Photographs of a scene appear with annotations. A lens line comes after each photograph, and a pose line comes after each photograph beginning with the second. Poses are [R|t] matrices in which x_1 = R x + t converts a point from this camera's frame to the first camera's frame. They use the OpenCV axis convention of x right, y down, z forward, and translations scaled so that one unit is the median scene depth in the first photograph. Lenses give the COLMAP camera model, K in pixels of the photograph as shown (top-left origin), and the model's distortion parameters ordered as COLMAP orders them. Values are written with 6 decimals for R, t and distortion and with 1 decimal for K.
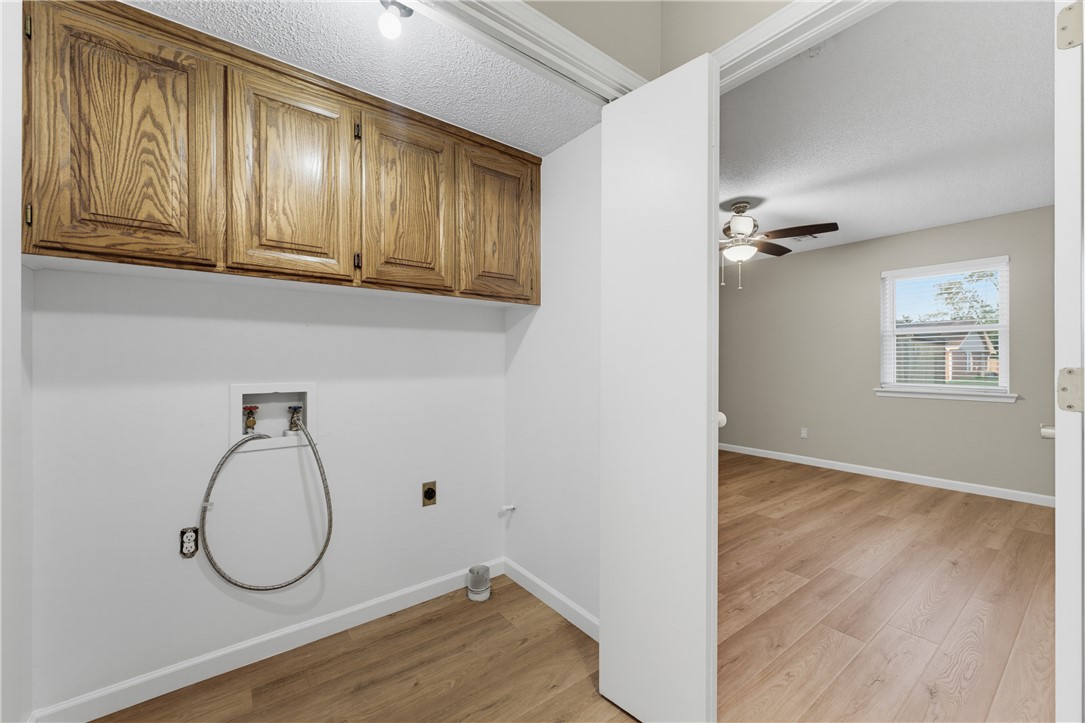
lens RADIAL K [[436.5, 0, 540.1], [0, 436.5, 365.4], [0, 0, 1]] dist [-0.002864, 0.001547]
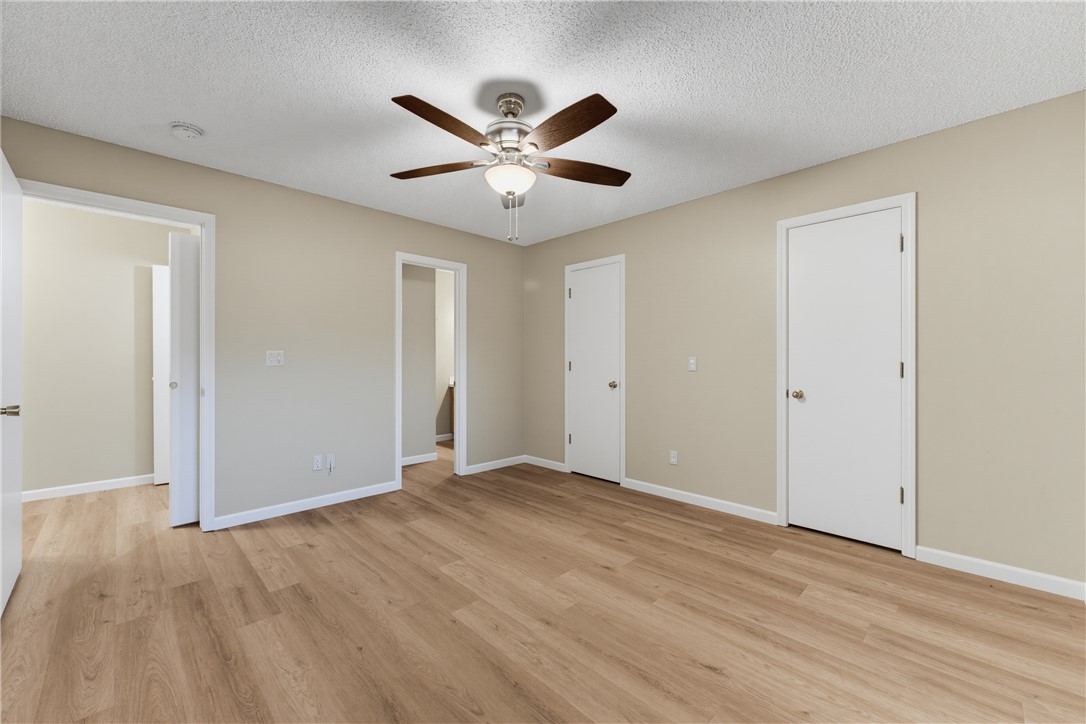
lens RADIAL K [[436.9, 0, 542.4], [0, 436.9, 359.7], [0, 0, 1]] dist [-0.002864, 0.001547]
pose [[0.124426, -0.005253, -0.992215, 1.023779], [-0.003167, 0.999979, -0.005691, -0.000212], [0.992224, 0.003851, 0.124407, 0.922451]]
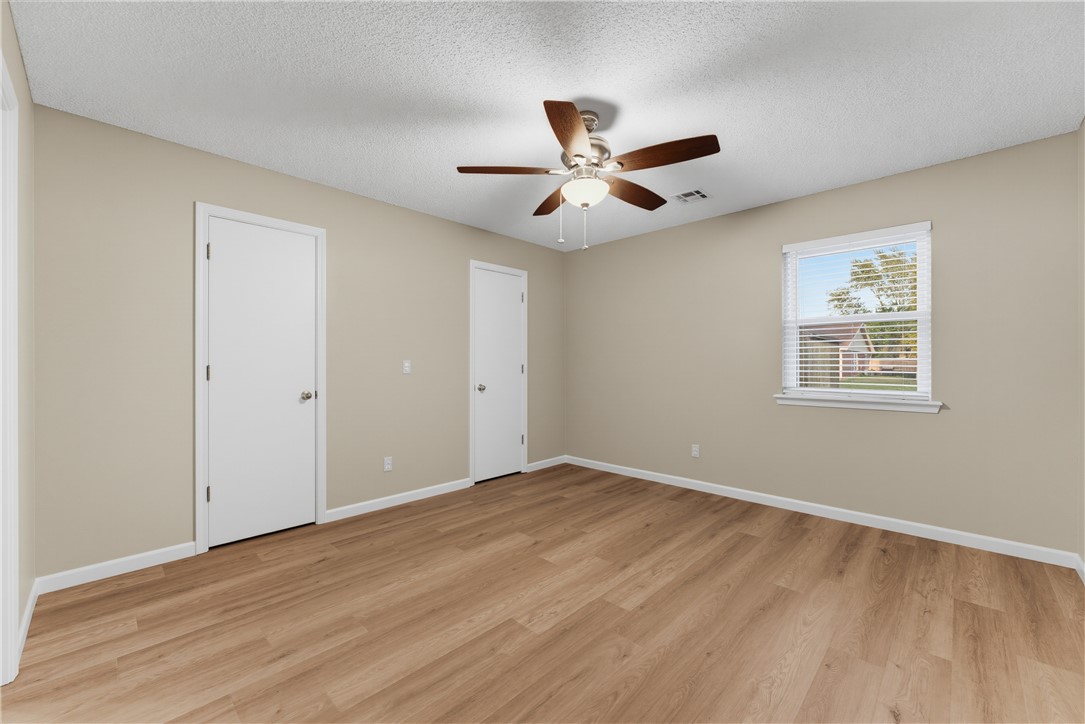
lens RADIAL K [[436.5, 0, 547.3], [0, 436.5, 365.1], [0, 0, 1]] dist [-0.002864, 0.001547]
pose [[0.986443, -0.003268, 0.164074, 0.282656], [0.003283, 0.999995, 0.000175, -0.001242], [-0.164073, 0.000366, 0.986448, 0.352956]]
